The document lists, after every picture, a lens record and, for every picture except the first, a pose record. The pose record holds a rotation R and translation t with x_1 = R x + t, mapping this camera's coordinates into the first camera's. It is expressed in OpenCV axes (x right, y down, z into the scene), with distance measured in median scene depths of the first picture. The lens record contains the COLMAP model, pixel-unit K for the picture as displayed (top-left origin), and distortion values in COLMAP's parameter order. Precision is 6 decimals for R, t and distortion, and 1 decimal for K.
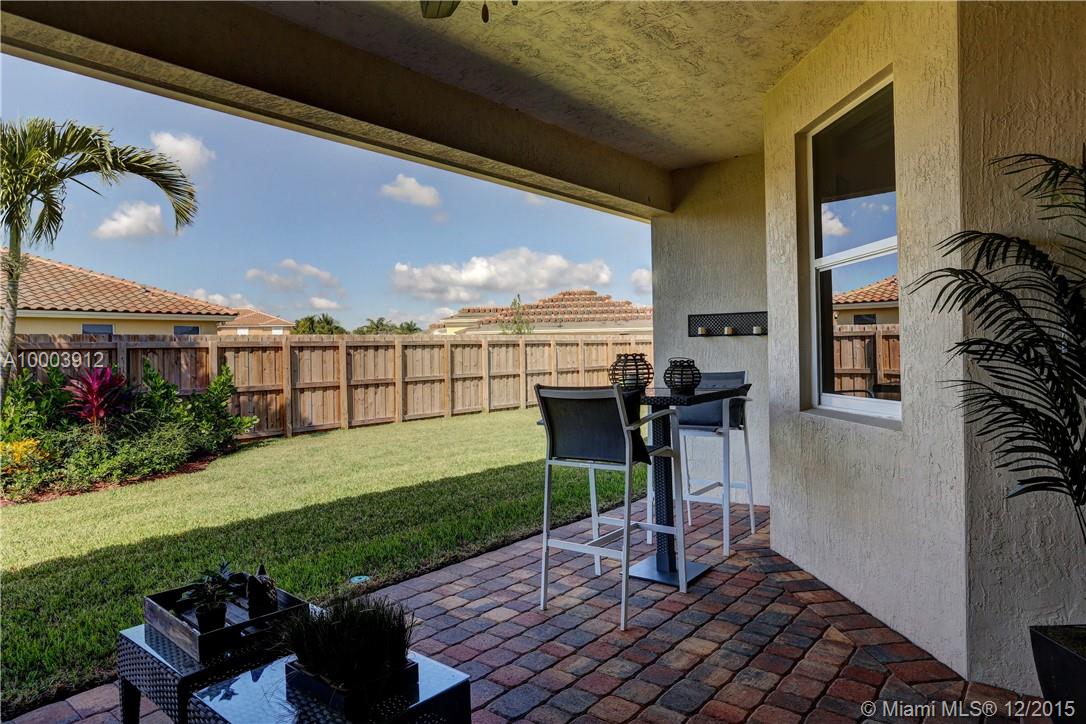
lens RADIAL K [[668.0, 0, 541.5], [0, 668.0, 358.9], [0, 0, 1]] dist [-0.002014, -0.000233]
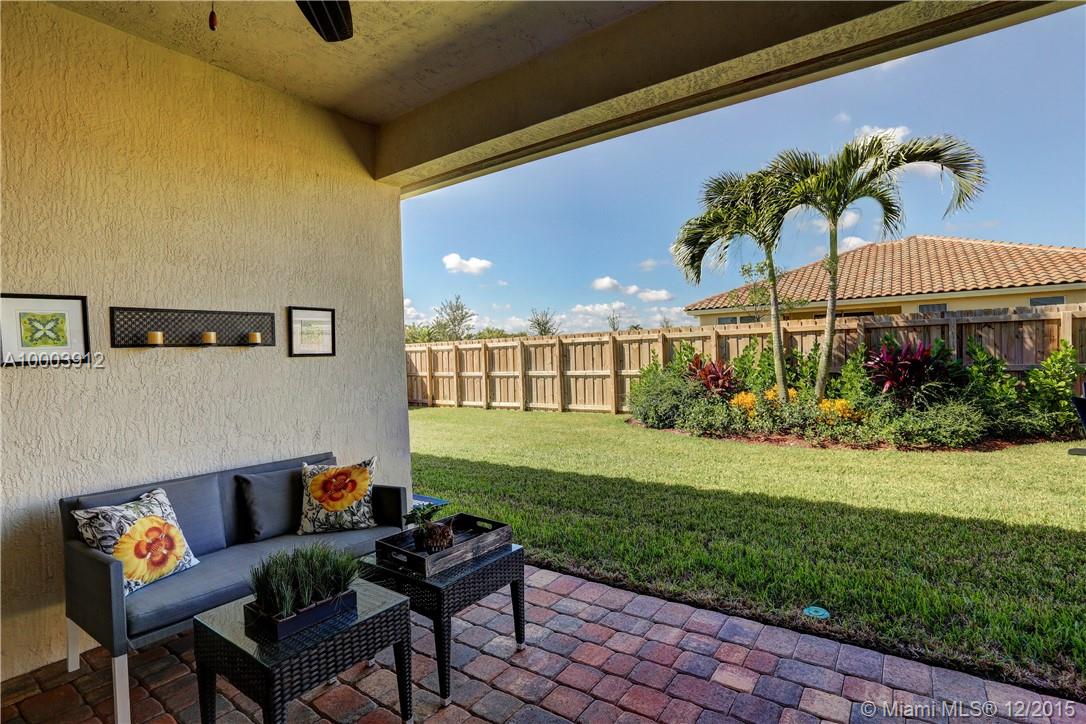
lens RADIAL K [[532.2, 0, 543.0], [0, 532.2, 362.0], [0, 0, 1]] dist [-0.080267, 0.041328]
pose [[0.073275, 0.042087, -0.996423, 0.147851], [0.023799, 0.998751, 0.043936, -0.006676], [0.997028, -0.026933, 0.072182, 0.284619]]
